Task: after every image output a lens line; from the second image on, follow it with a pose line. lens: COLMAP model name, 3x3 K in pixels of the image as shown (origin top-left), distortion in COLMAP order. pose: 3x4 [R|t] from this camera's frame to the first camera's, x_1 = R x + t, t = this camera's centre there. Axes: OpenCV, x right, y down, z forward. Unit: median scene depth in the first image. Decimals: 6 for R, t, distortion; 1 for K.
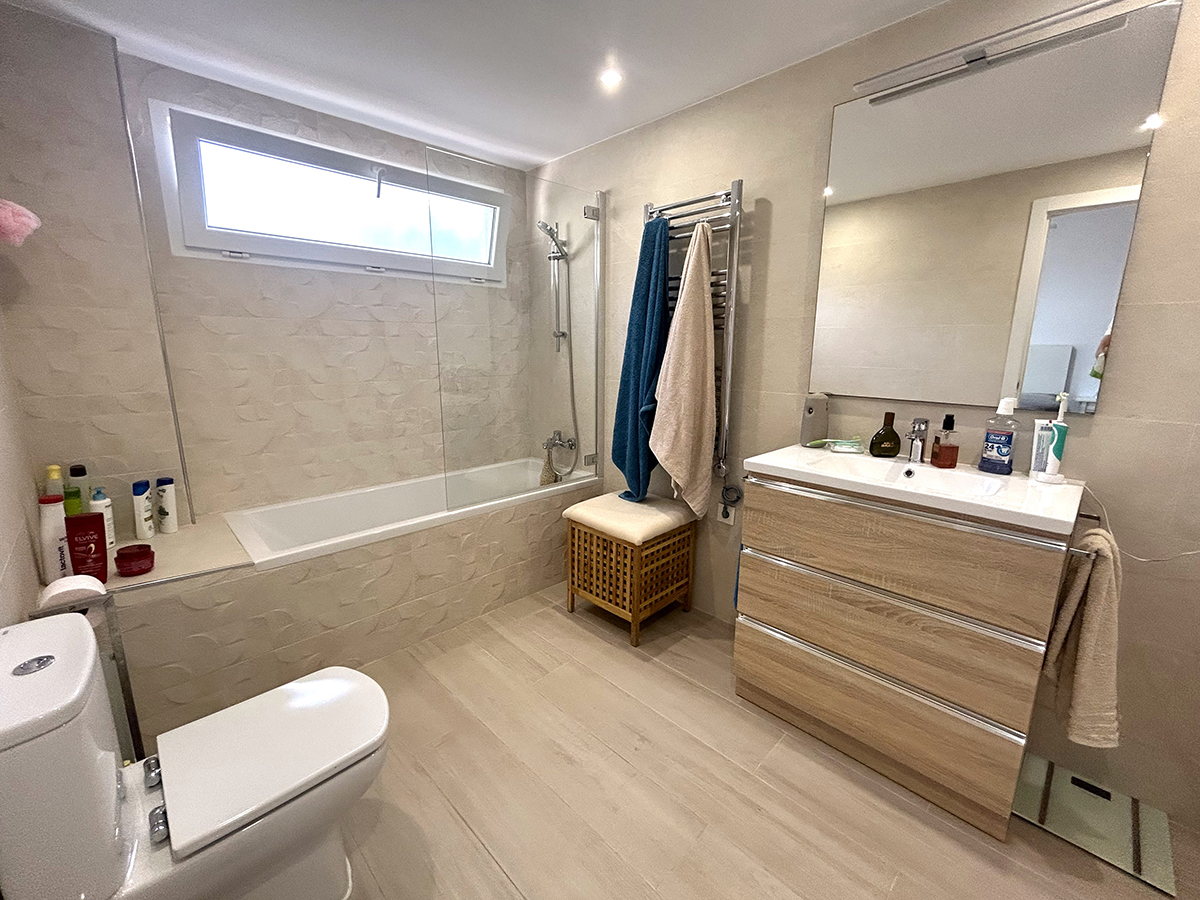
lens RADIAL K [[493.8, 0, 605.3], [0, 493.8, 449.5], [0, 0, 1]] dist [0.001874, 0.000550]
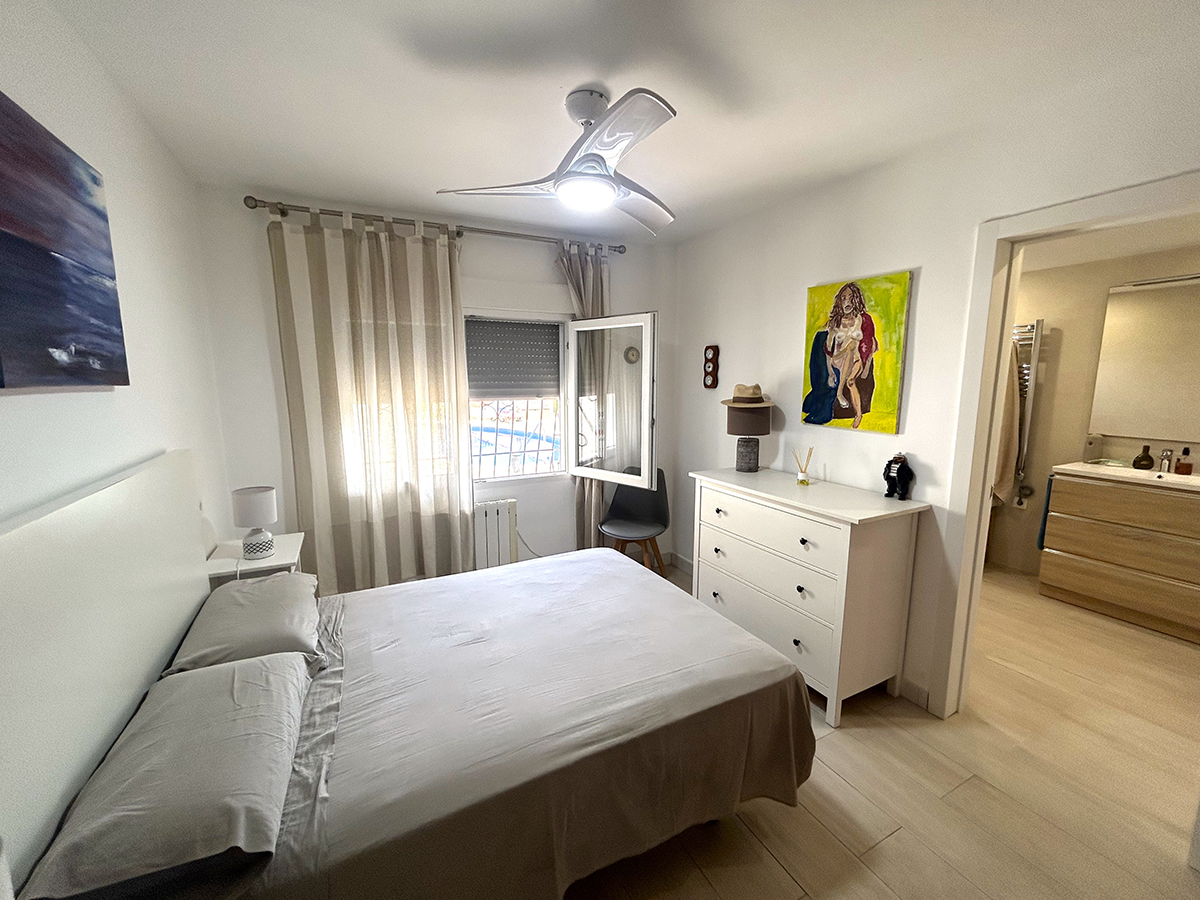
lens RADIAL K [[493.8, 0, 593.7], [0, 493.8, 450.0], [0, 0, 1]] dist [0.001874, 0.000550]
pose [[0.954795, 0.041034, -0.294418, -0.894283], [-0.058772, 0.996934, -0.051649, 0.165007], [0.291396, 0.066618, 0.954280, -1.438369]]
